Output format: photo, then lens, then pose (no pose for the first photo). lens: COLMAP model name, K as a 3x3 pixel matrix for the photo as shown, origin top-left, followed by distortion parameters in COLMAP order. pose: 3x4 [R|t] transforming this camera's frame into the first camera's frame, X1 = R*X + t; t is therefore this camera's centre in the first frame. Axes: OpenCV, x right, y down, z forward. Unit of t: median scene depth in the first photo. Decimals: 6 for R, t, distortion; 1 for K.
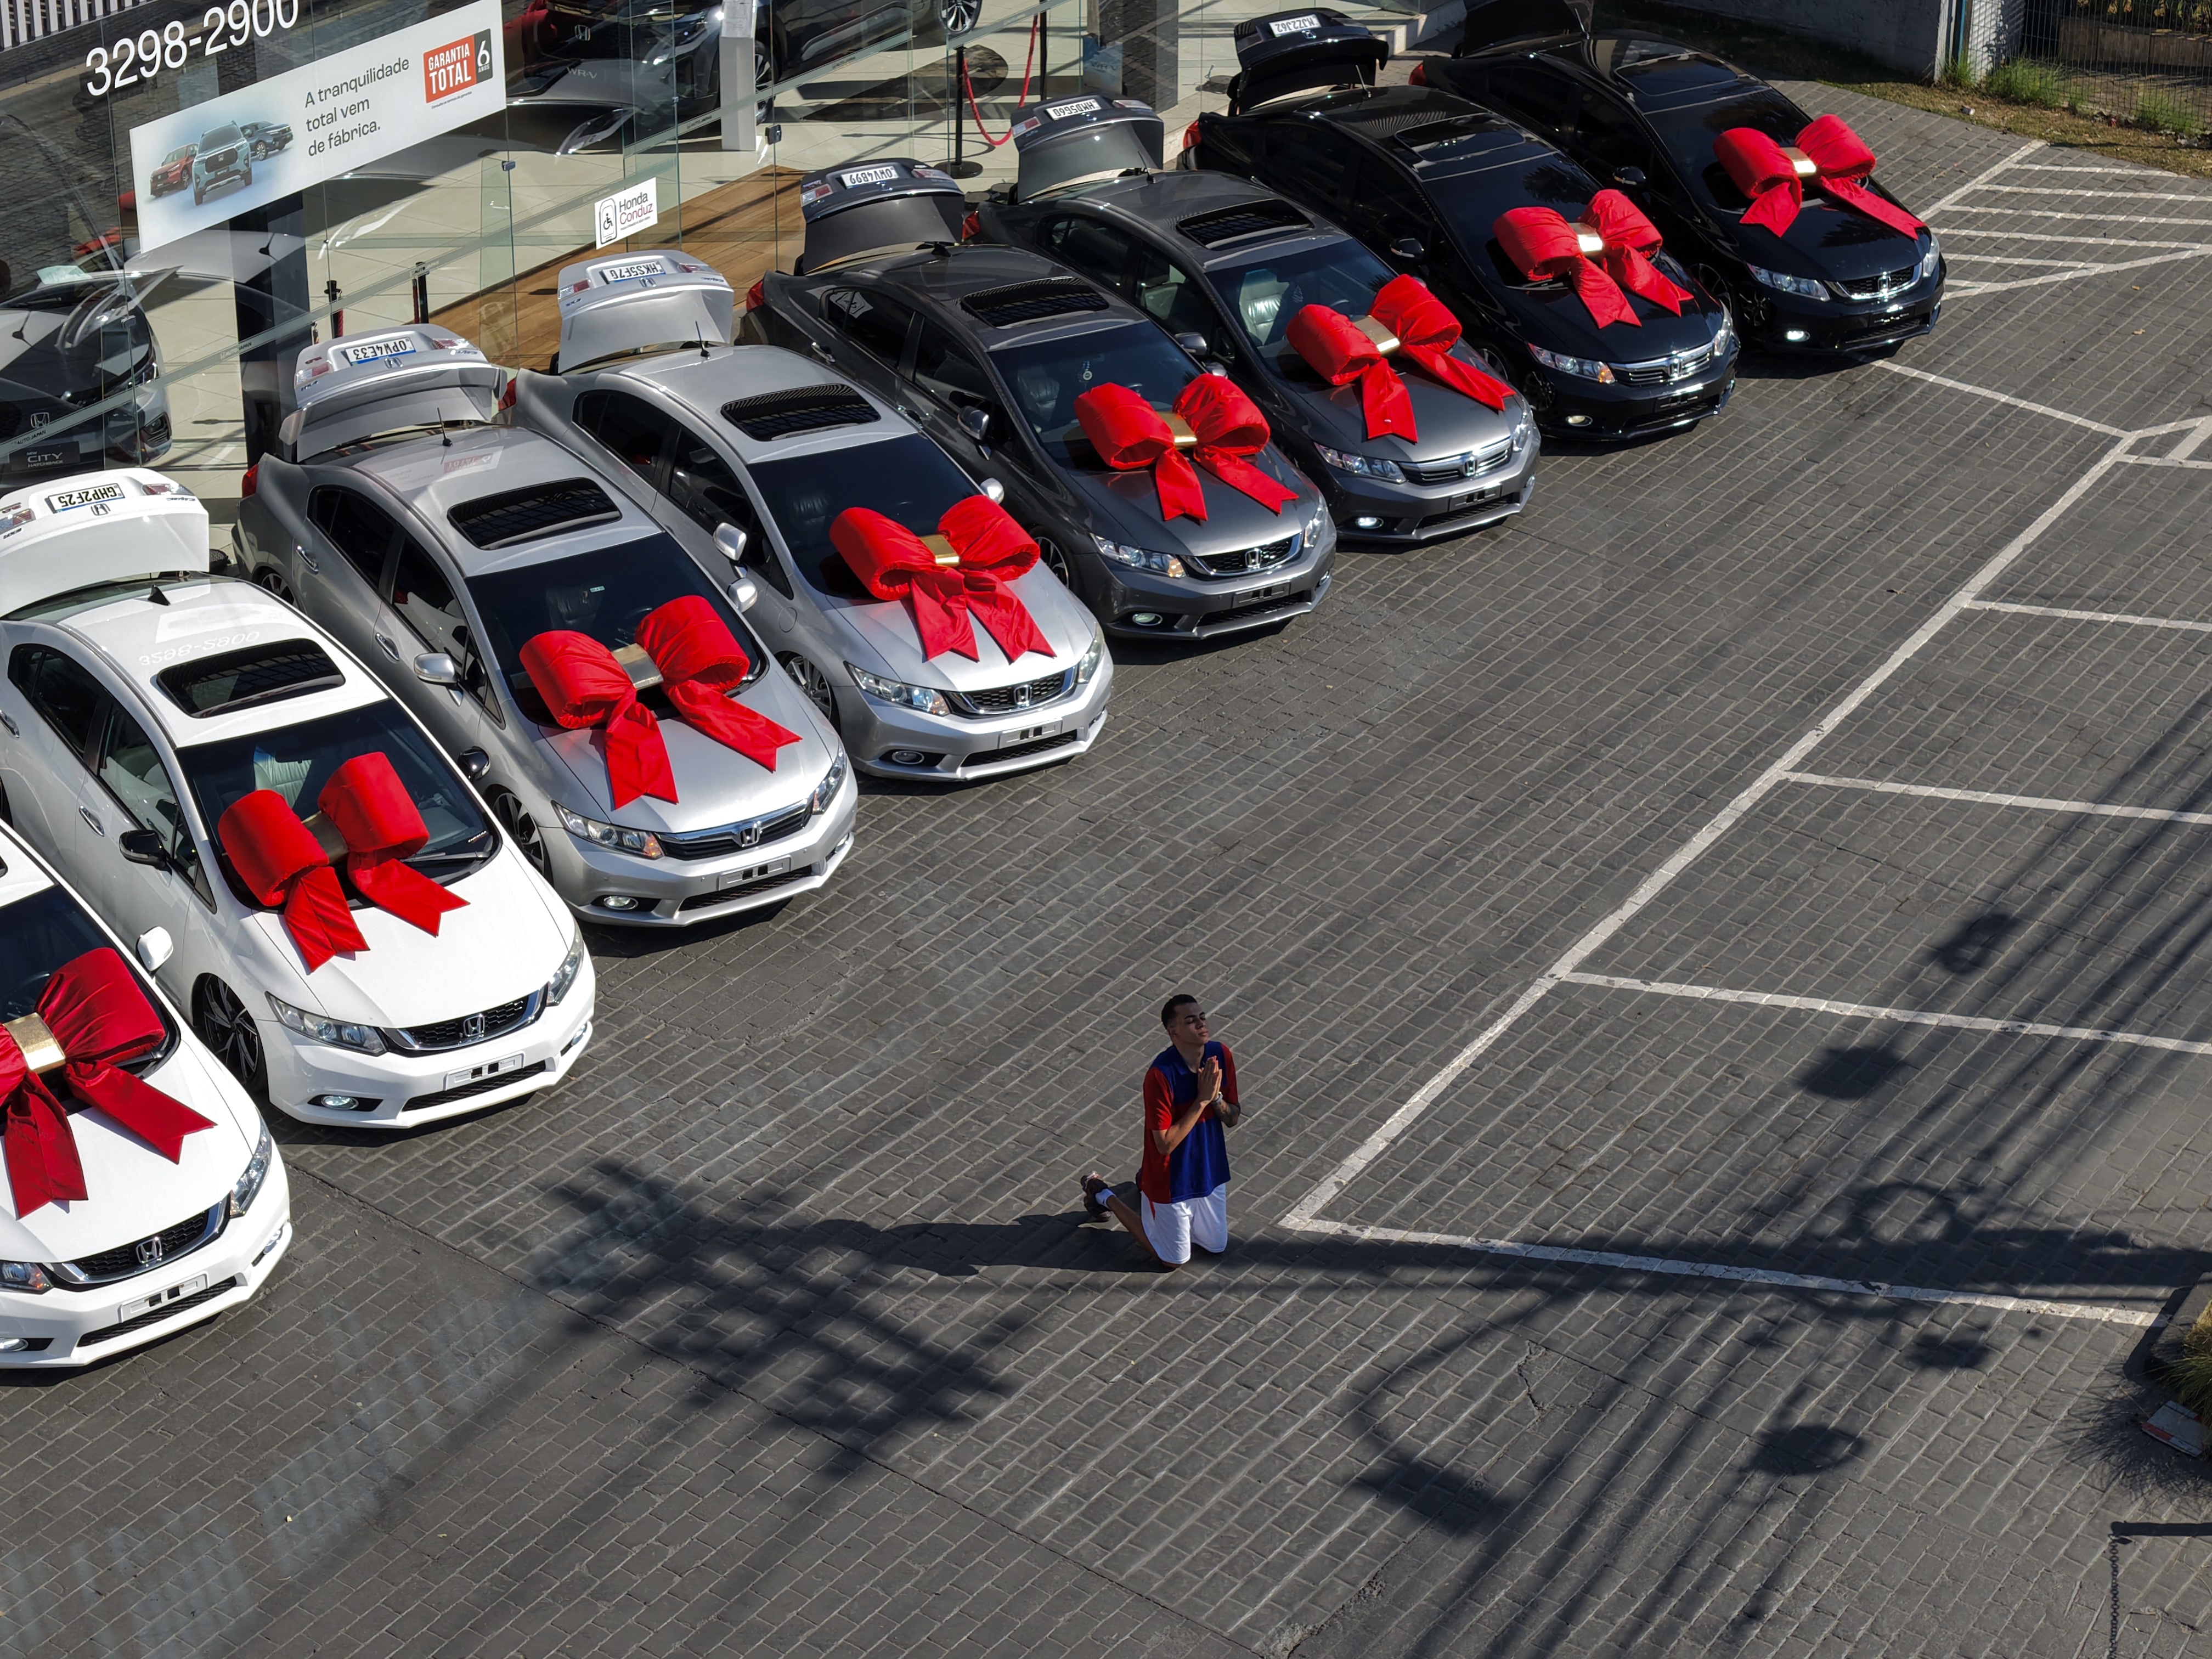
lens RADIAL K [[4508.1, 0, 1106.0], [0, 4508.1, 829.8], [0, 0, 1]] dist [-0.335464, 0.000000]
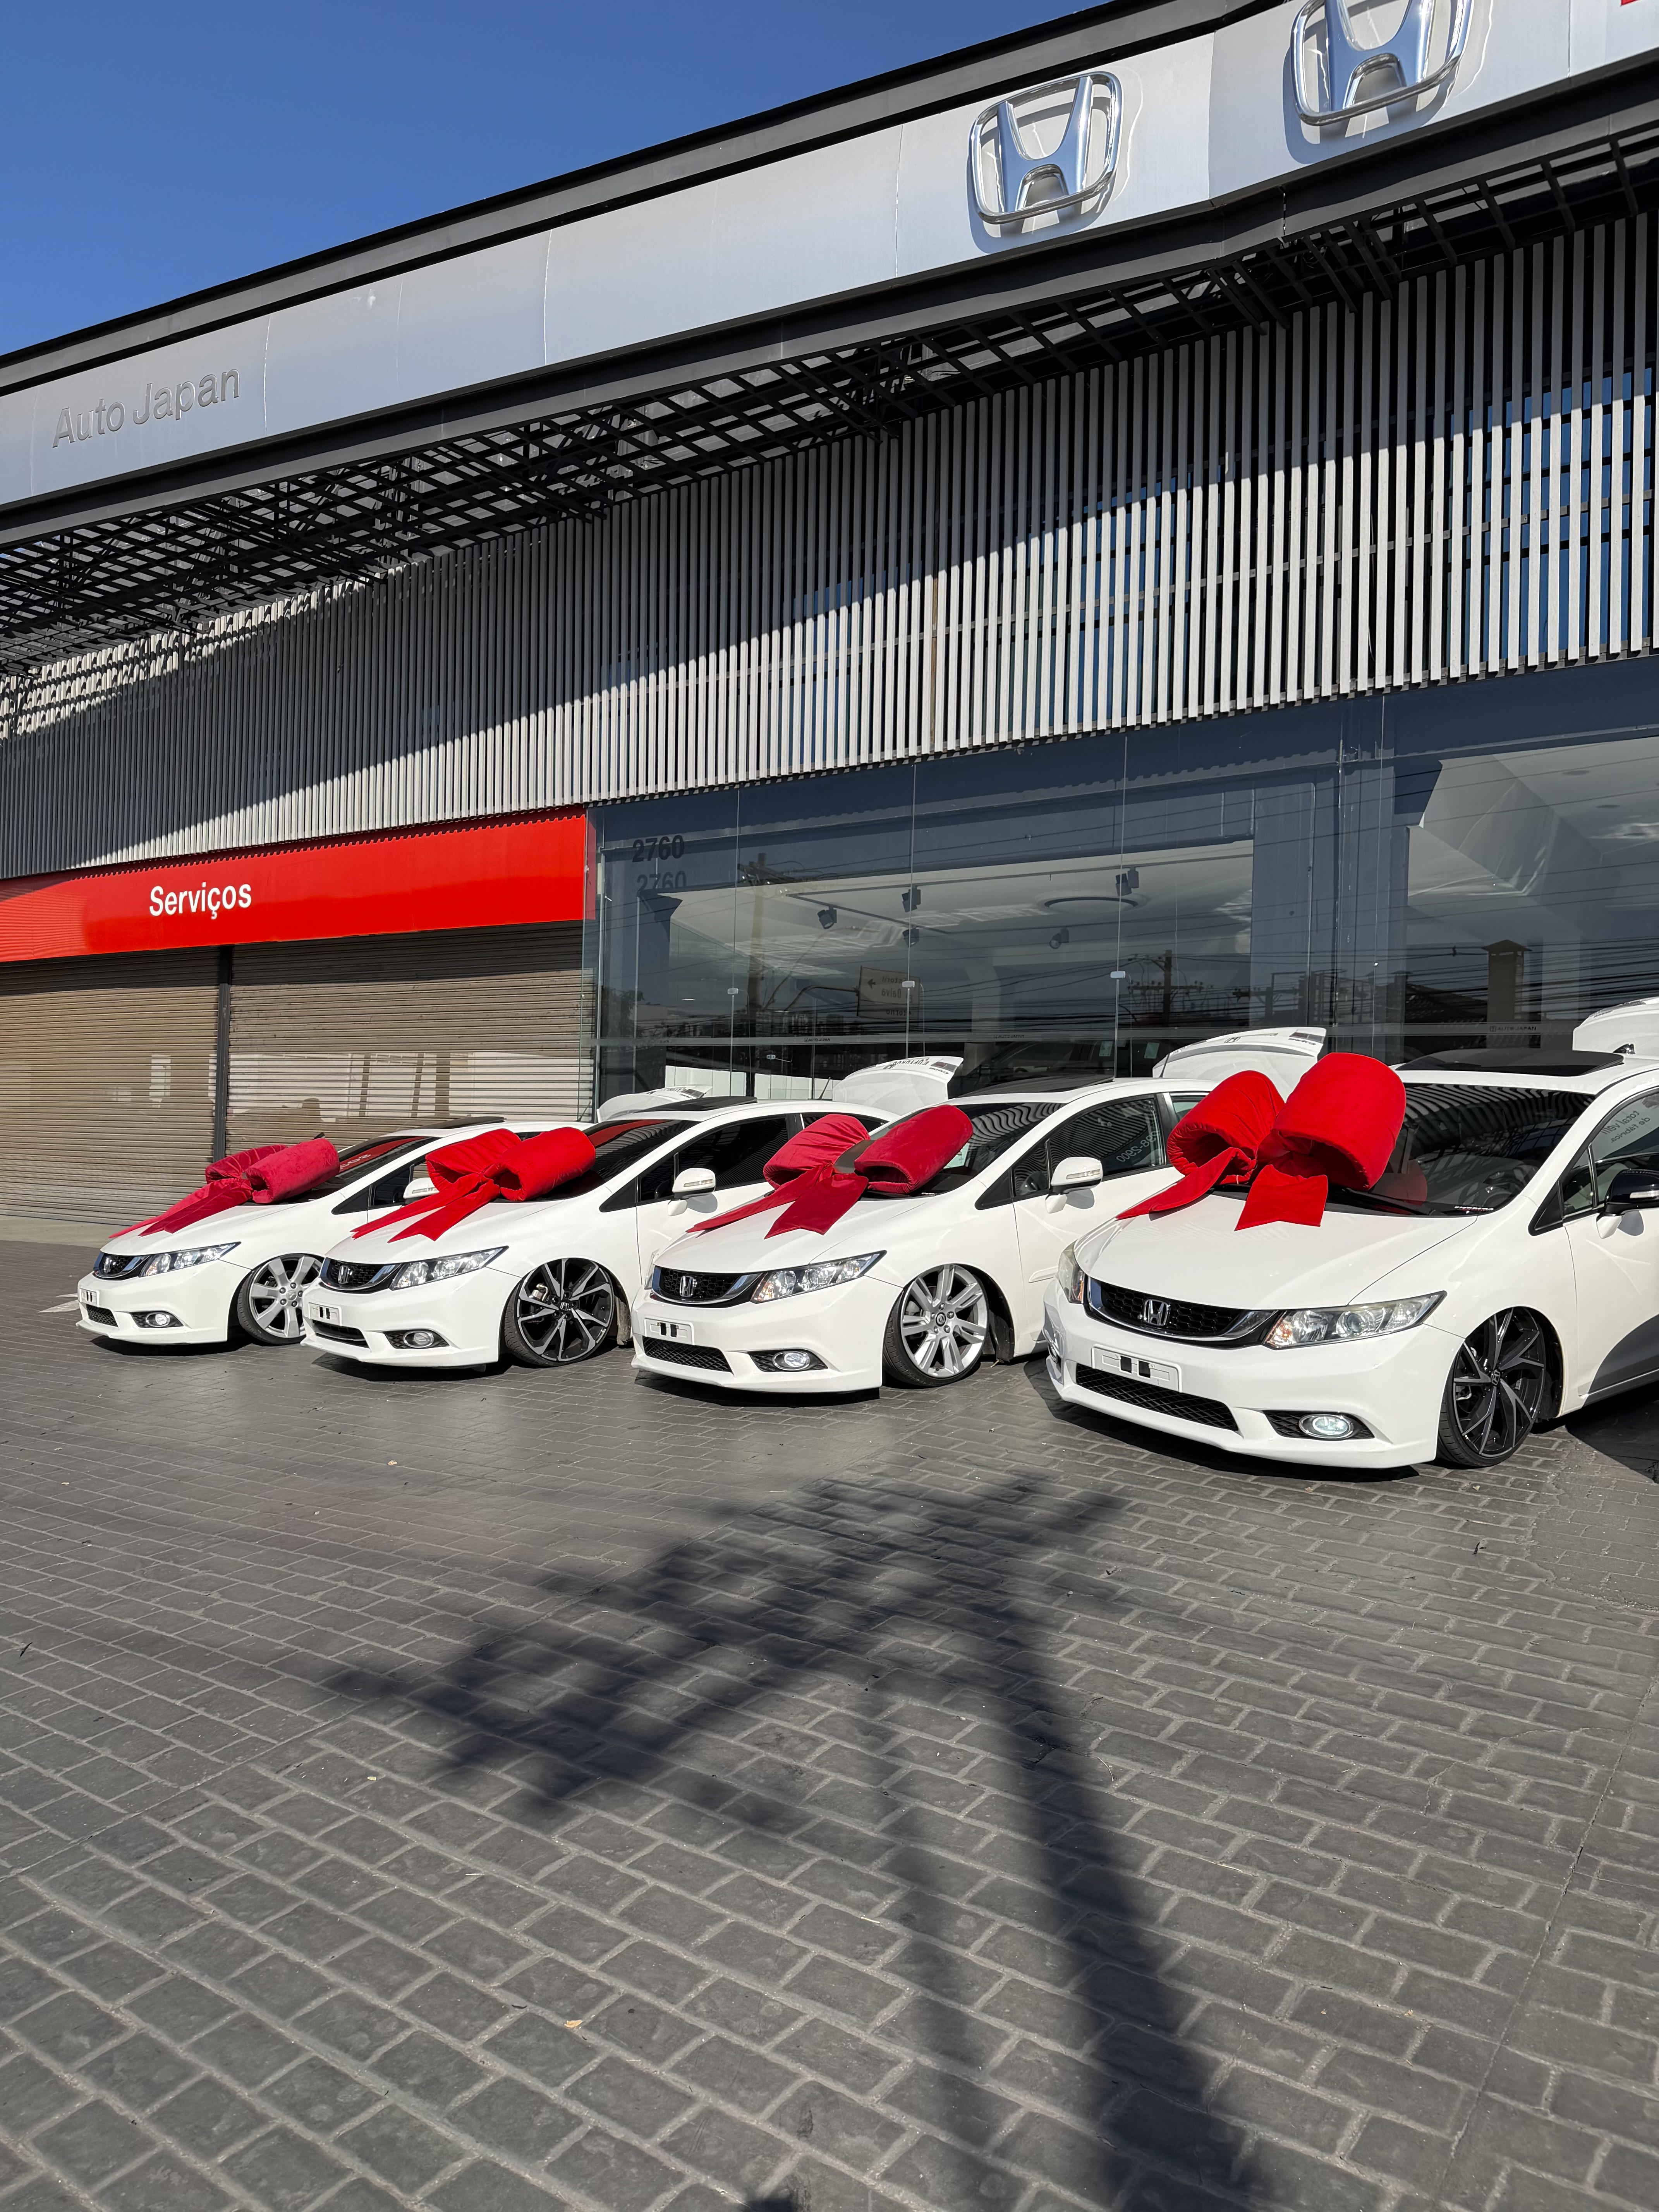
lens RADIAL K [[1420.4, 0, 829.3], [0, 1420.4, 1105.4], [0, 0, 1]] dist [-0.002856, -0.000523]
pose [[0.009940, -0.003299, -0.999945, 0.133158], [-0.463555, 0.886036, -0.007531, 0.041467], [0.886013, 0.463604, 0.007278, 0.982483]]
